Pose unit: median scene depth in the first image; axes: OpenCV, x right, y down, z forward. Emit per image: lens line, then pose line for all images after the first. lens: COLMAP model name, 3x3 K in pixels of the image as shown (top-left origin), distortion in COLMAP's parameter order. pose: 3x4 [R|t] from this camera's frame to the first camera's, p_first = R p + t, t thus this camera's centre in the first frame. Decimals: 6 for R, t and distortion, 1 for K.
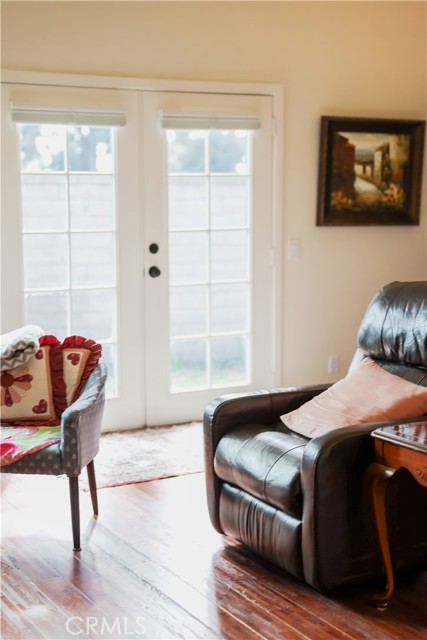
lens RADIAL K [[1095.4, 0, 214.2], [0, 1095.4, 321.9], [0, 0, 1]] dist [0.227334, 0.000000]
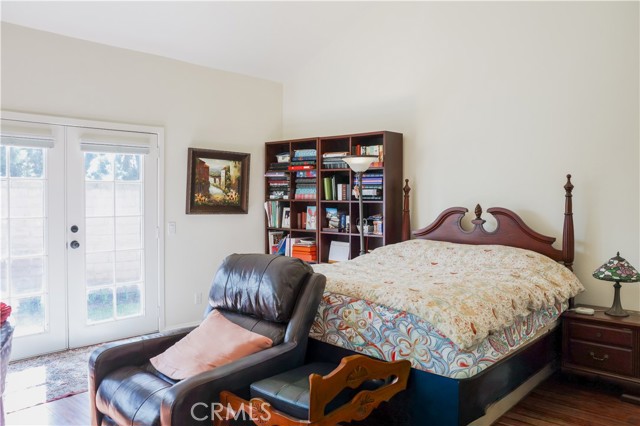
lens RADIAL K [[487.7, 0, 320.6], [0, 487.7, 213.4], [0, 0, 1]] dist [-0.066012, 0.013217]
pose [[0.943962, 0.001886, 0.330048, 0.047093], [0.025469, 0.996586, -0.078536, -0.028722], [-0.329069, 0.082541, 0.940692, 0.278402]]
